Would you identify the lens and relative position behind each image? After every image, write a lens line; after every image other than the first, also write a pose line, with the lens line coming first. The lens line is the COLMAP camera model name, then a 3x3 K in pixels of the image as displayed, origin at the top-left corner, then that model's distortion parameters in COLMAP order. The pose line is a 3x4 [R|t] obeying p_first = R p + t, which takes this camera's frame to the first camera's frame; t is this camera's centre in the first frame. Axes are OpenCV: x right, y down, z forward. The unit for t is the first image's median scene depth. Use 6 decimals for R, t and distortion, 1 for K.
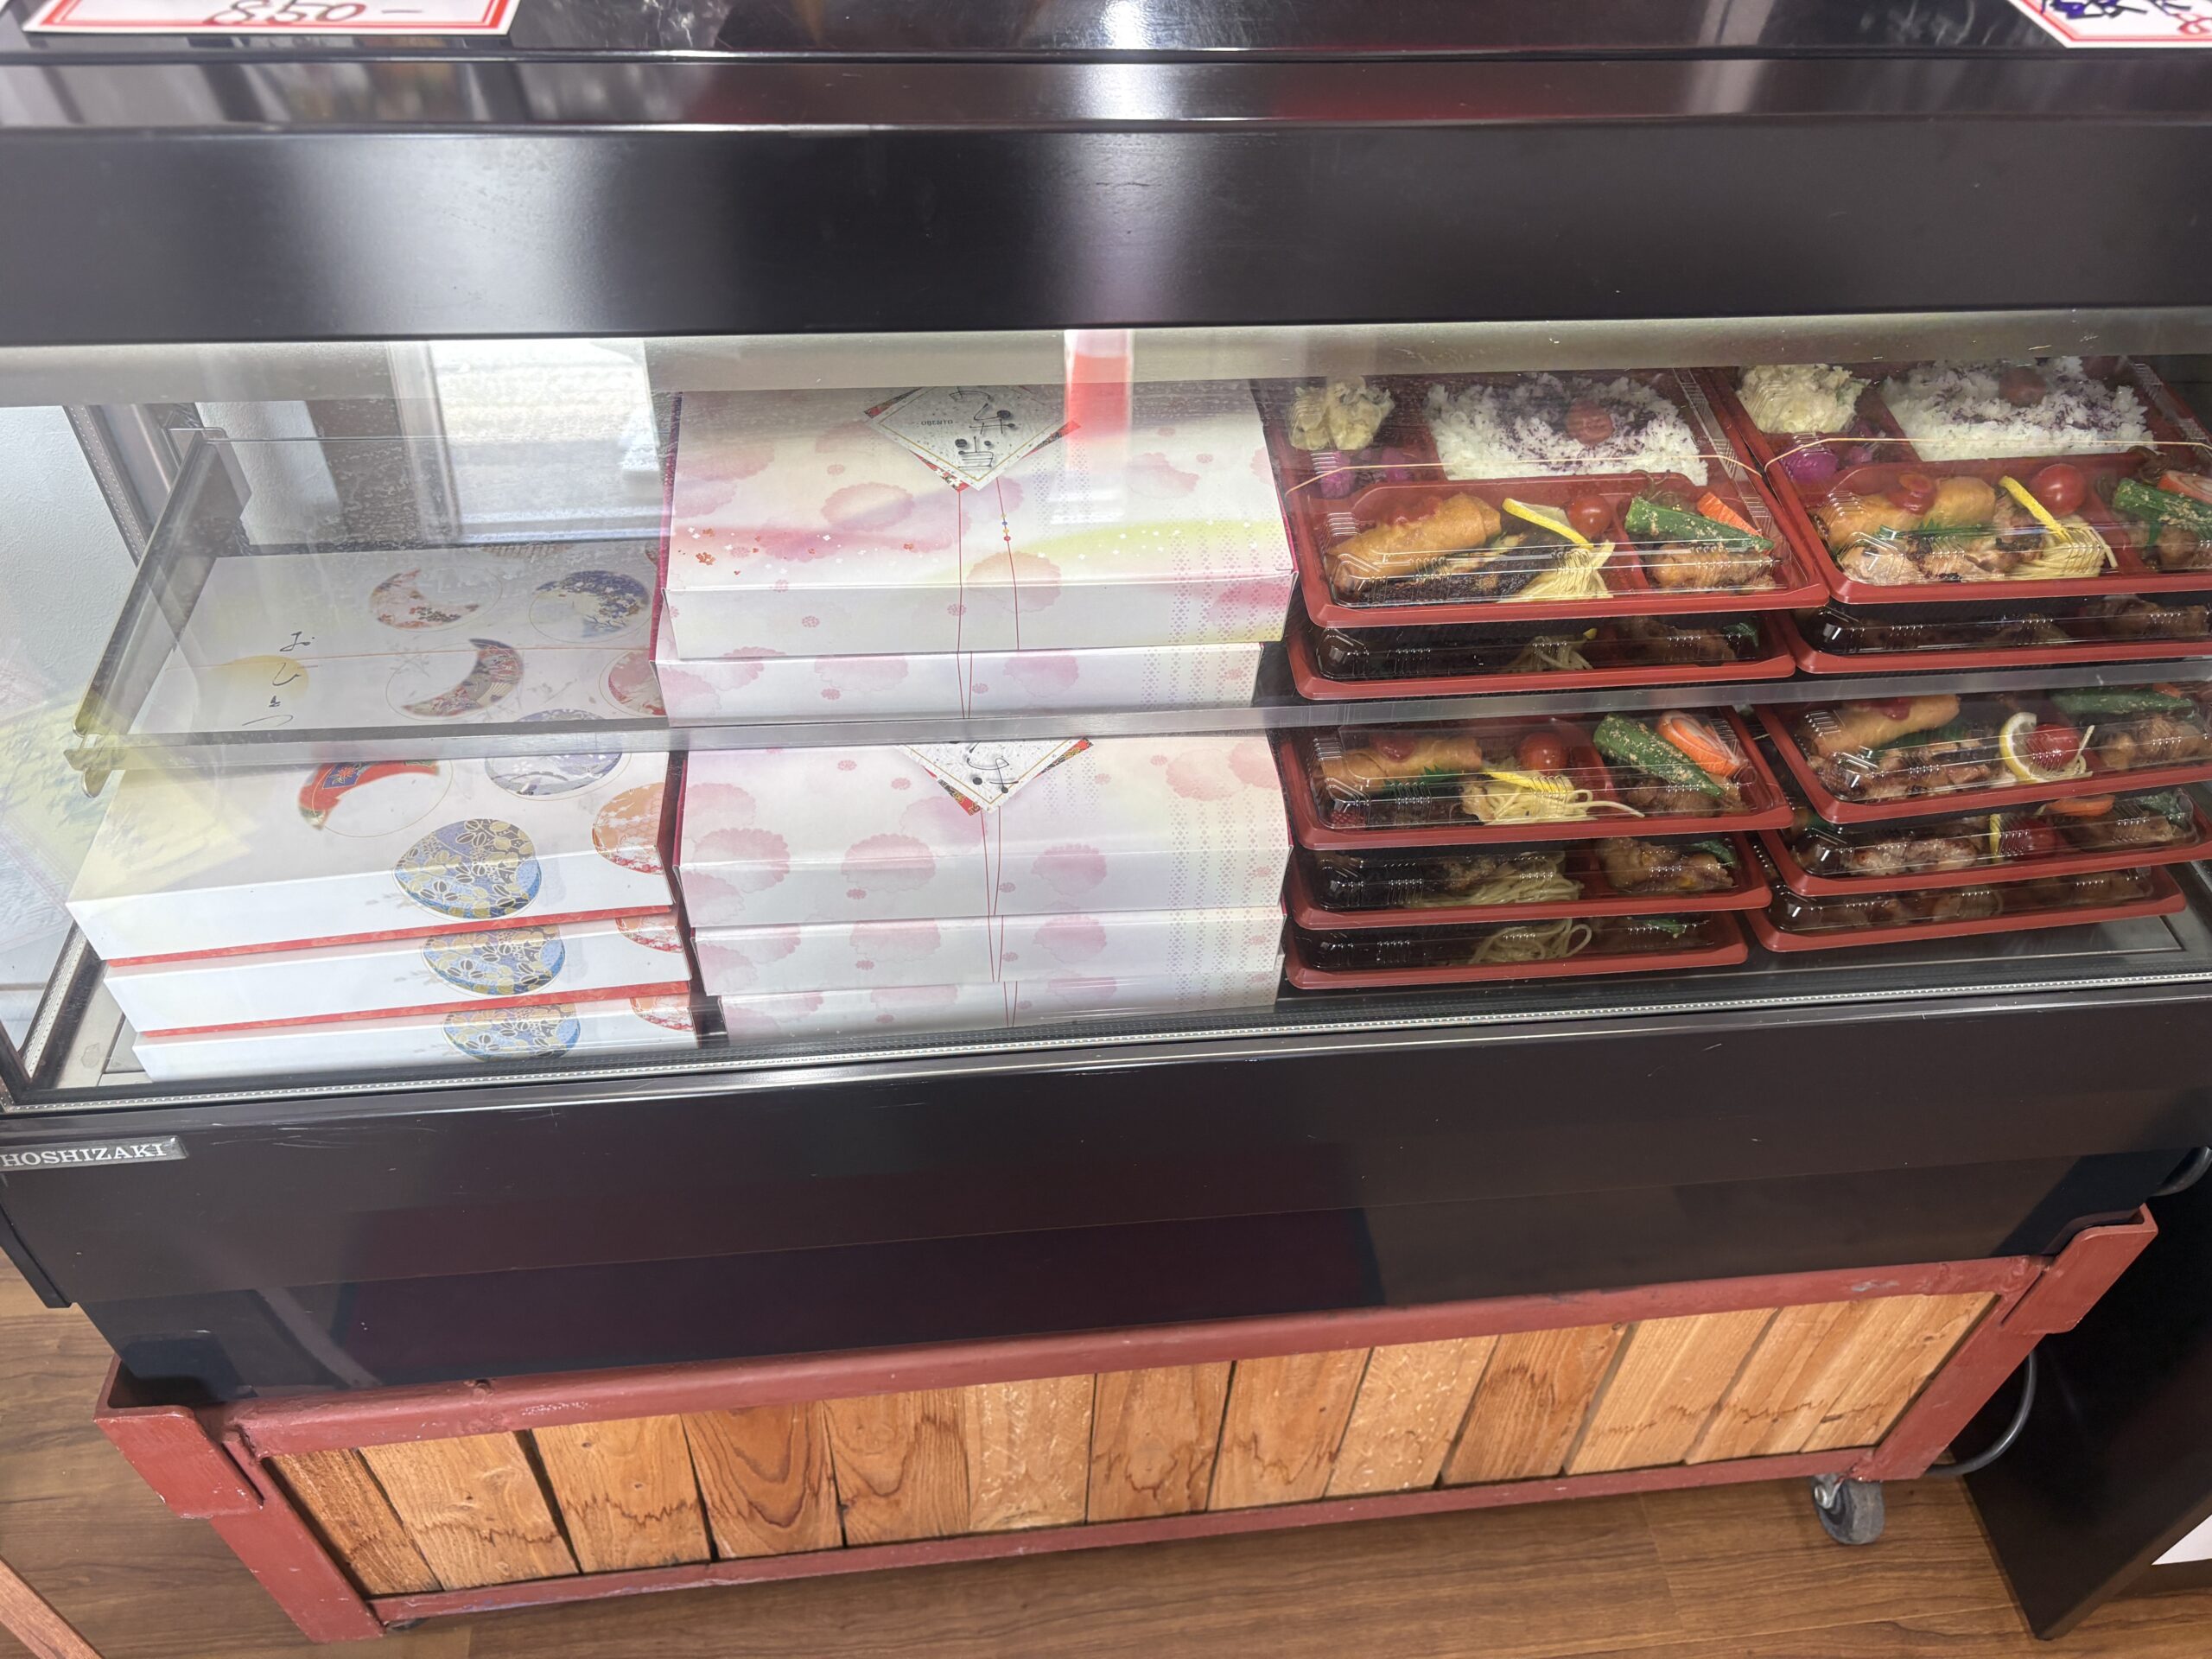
lens RADIAL K [[1721.6, 0, 1106.0], [0, 1721.6, 829.5], [0, 0, 1]] dist [0.051554, -0.067602]
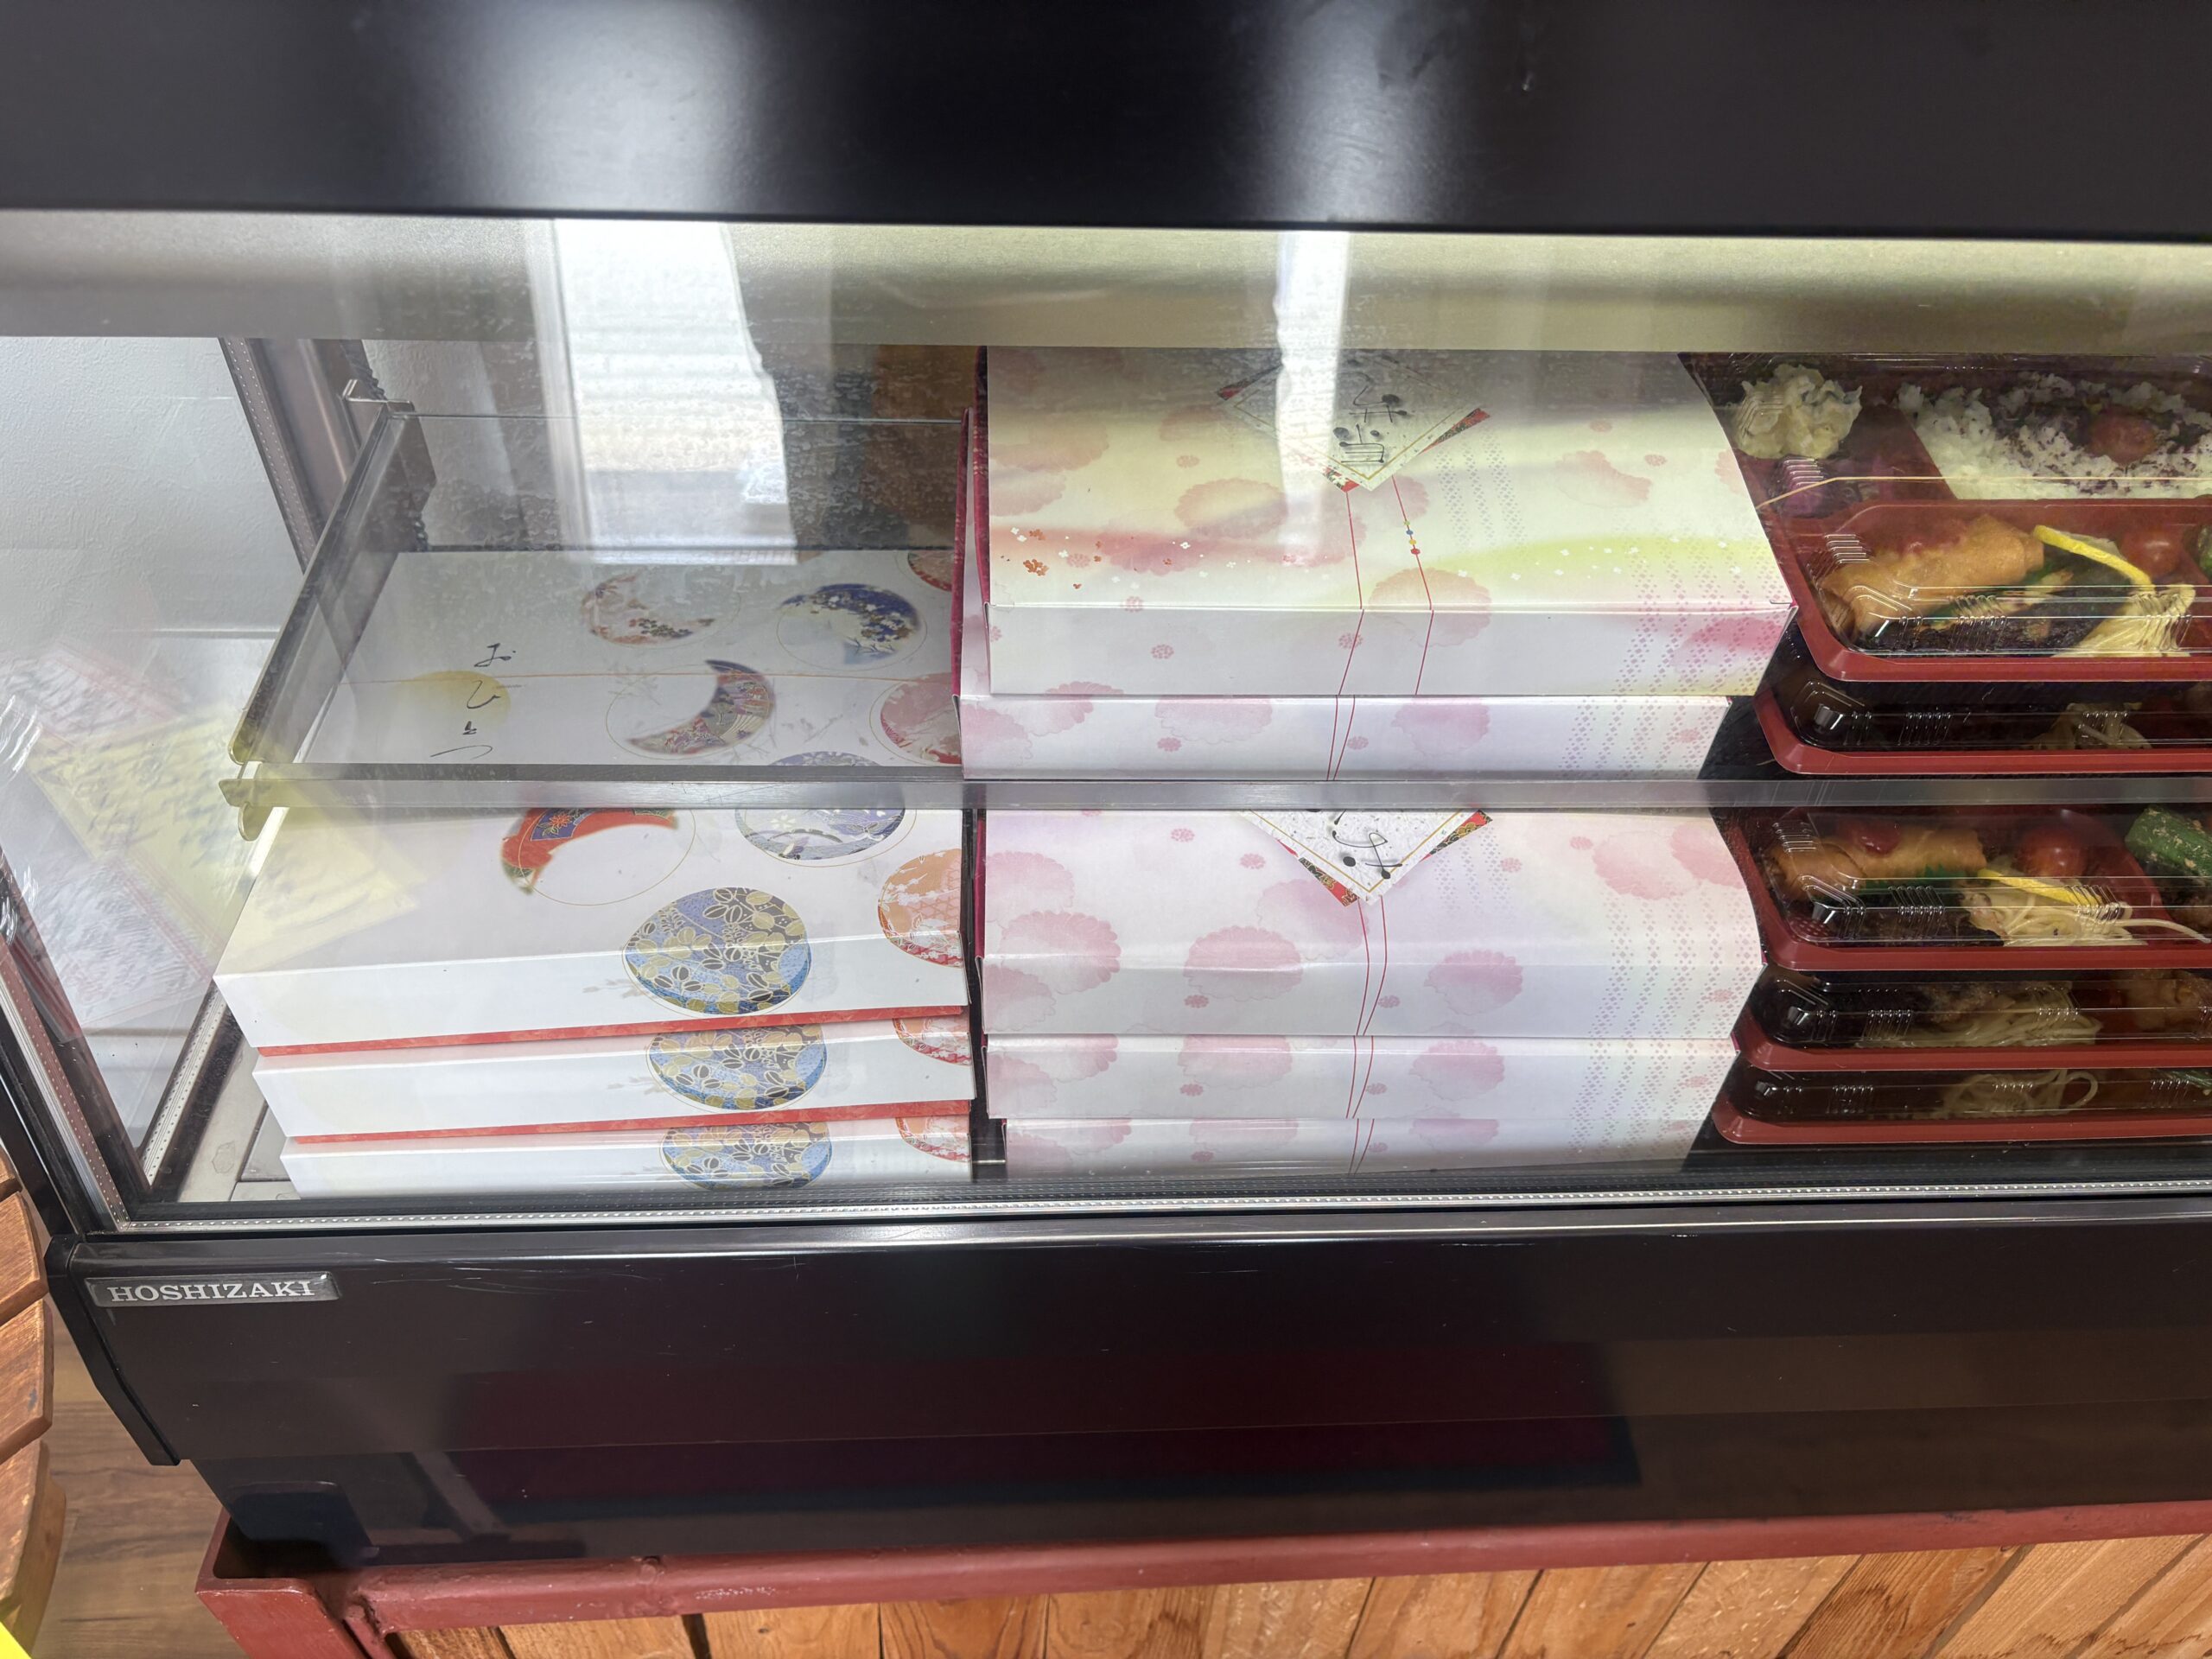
lens RADIAL K [[1721.6, 0, 1106.0], [0, 1721.6, 829.5], [0, 0, 1]] dist [0.051554, -0.067602]
pose [[0.998463, 0.039094, -0.039296, -0.149343], [-0.040253, 0.998765, -0.029135, -0.014902], [0.038108, 0.030672, 0.998803, 0.205480]]
